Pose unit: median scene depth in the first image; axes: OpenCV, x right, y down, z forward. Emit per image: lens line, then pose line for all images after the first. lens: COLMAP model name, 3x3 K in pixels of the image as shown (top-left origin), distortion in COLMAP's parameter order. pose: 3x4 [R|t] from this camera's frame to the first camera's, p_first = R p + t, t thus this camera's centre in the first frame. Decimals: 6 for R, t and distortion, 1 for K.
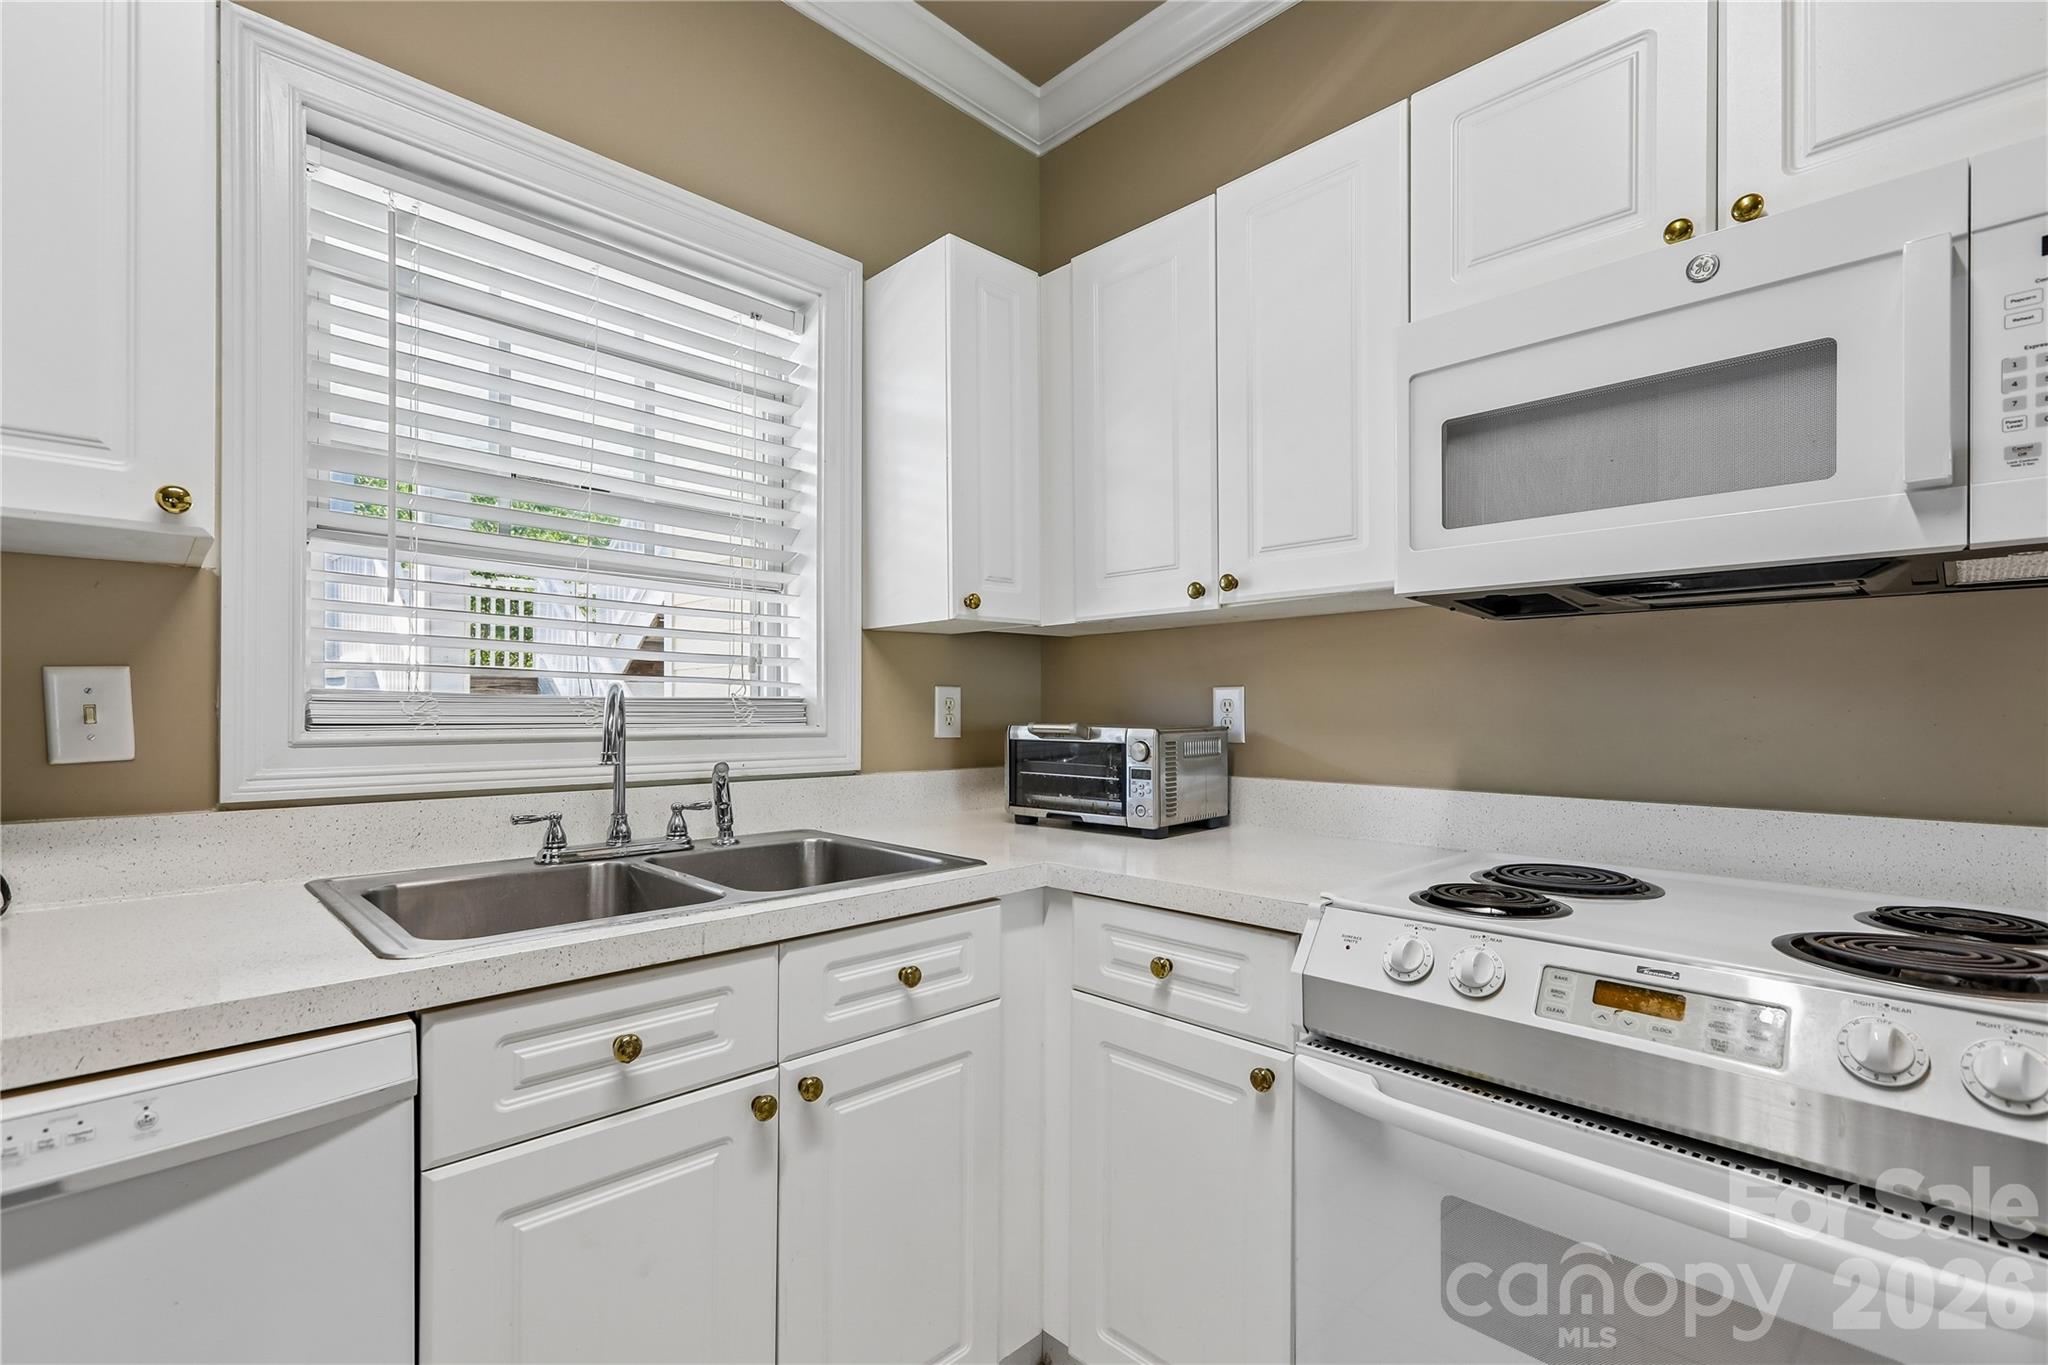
lens RADIAL K [[928.4, 0, 1024.5], [0, 928.4, 706.9], [0, 0, 1]] dist [-0.003220, 0.003659]
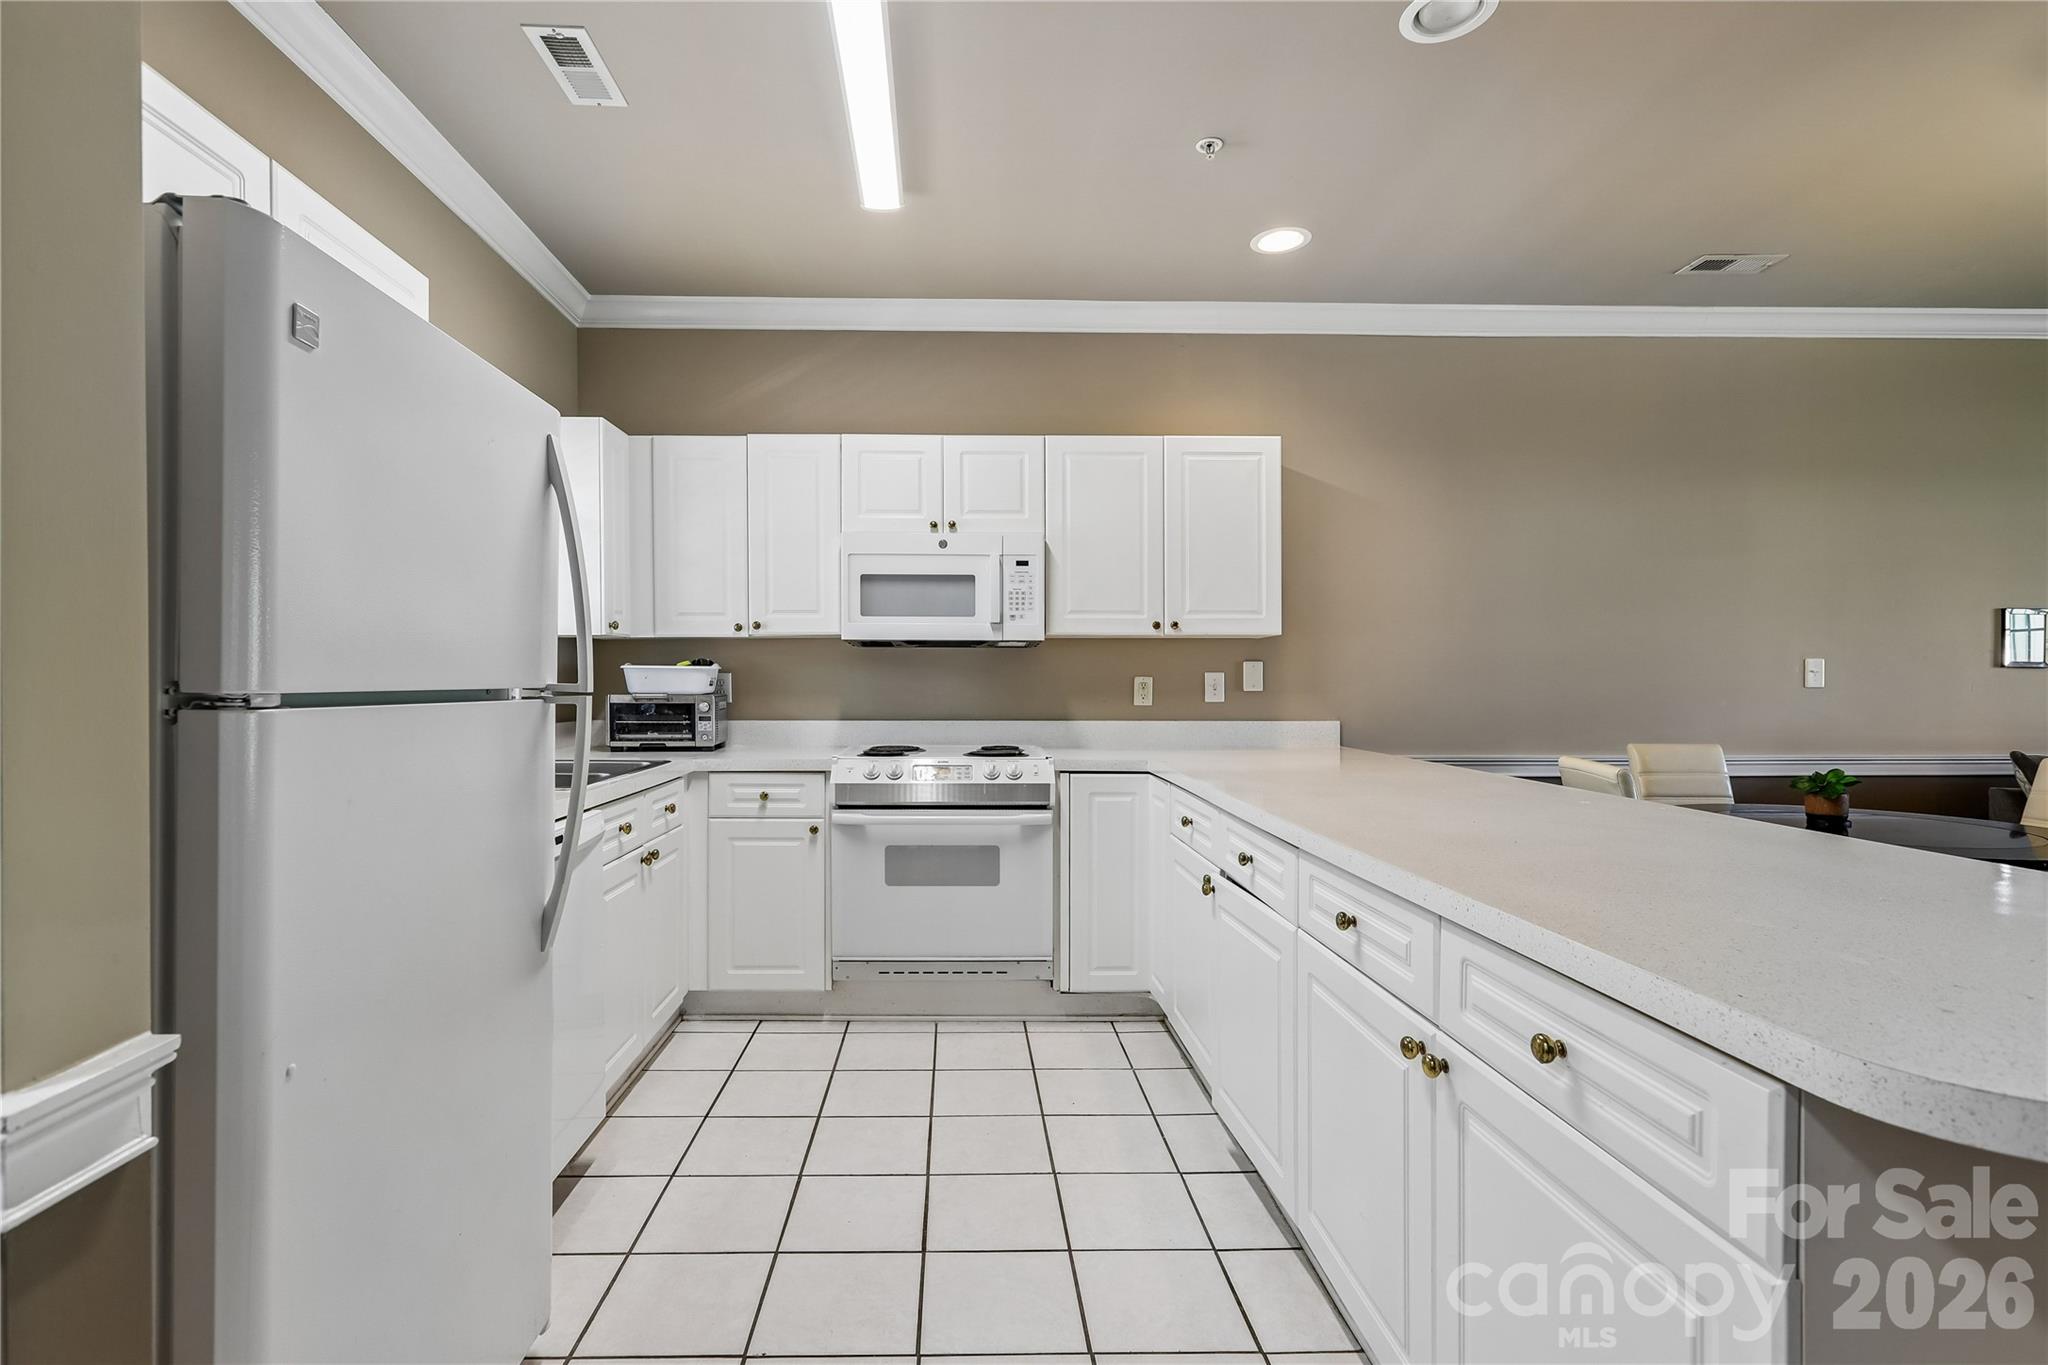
lens RADIAL K [[928.4, 0, 991.4], [0, 928.4, 679.7], [0, 0, 1]] dist [-0.003220, 0.003659]
pose [[0.680097, 0.002195, 0.733119, -1.041405], [-0.001781, 0.999998, -0.001341, -0.009452], [-0.733120, -0.000393, 0.680099, -0.893742]]
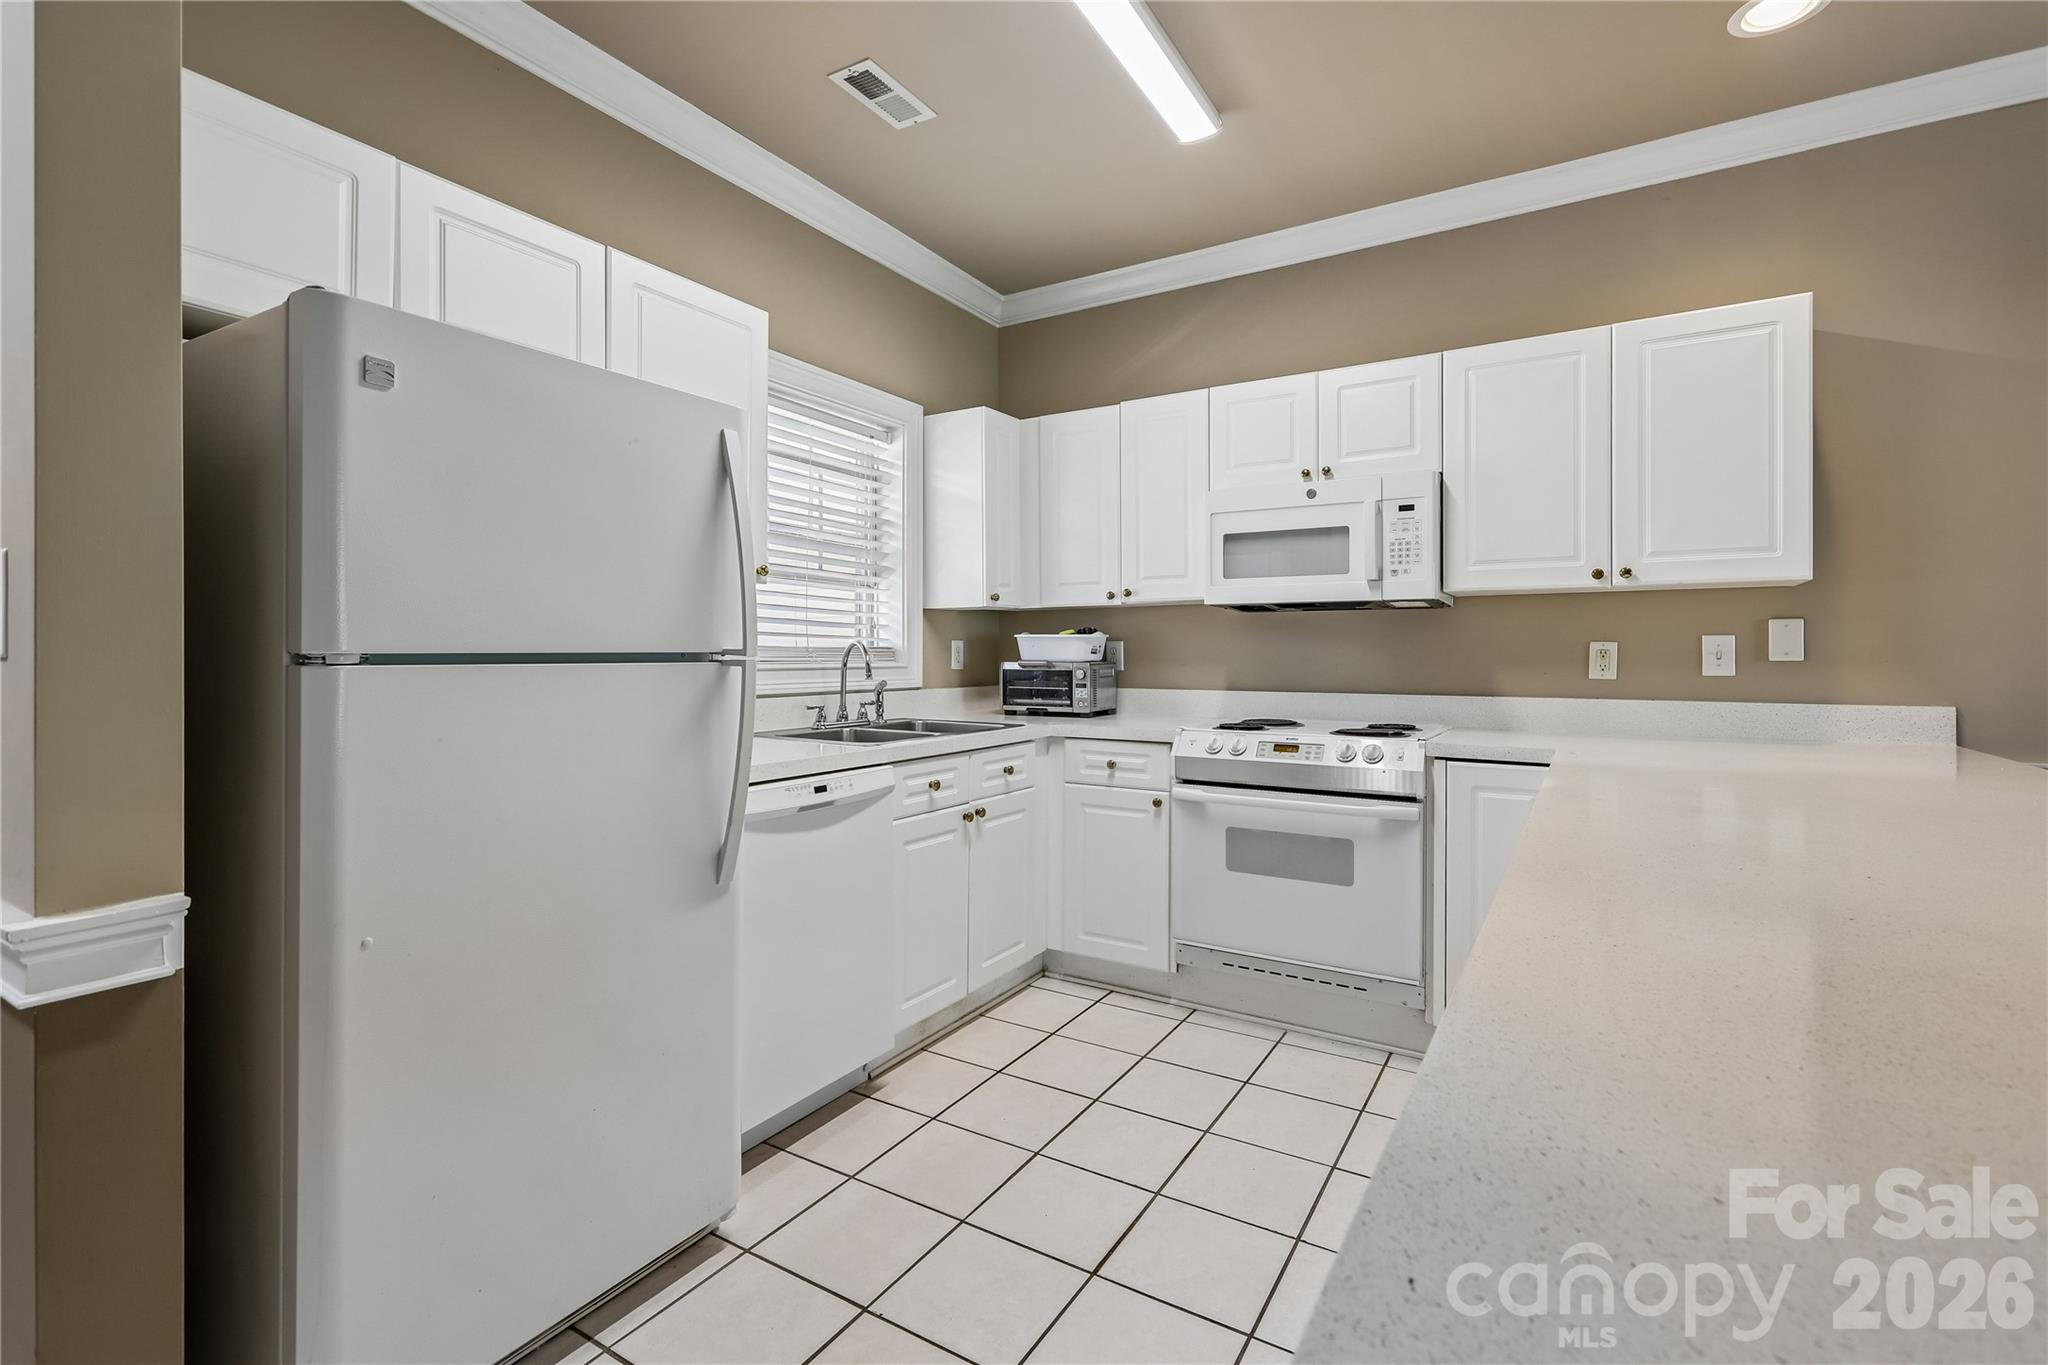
lens RADIAL K [[928.4, 0, 1037.9], [0, 928.4, 646.3], [0, 0, 1]] dist [-0.003220, 0.003659]
pose [[0.968298, 0.001058, 0.249796, -0.539831], [0.000276, 0.999986, -0.005304, -0.002413], [-0.249798, 0.005205, 0.968284, -1.061432]]
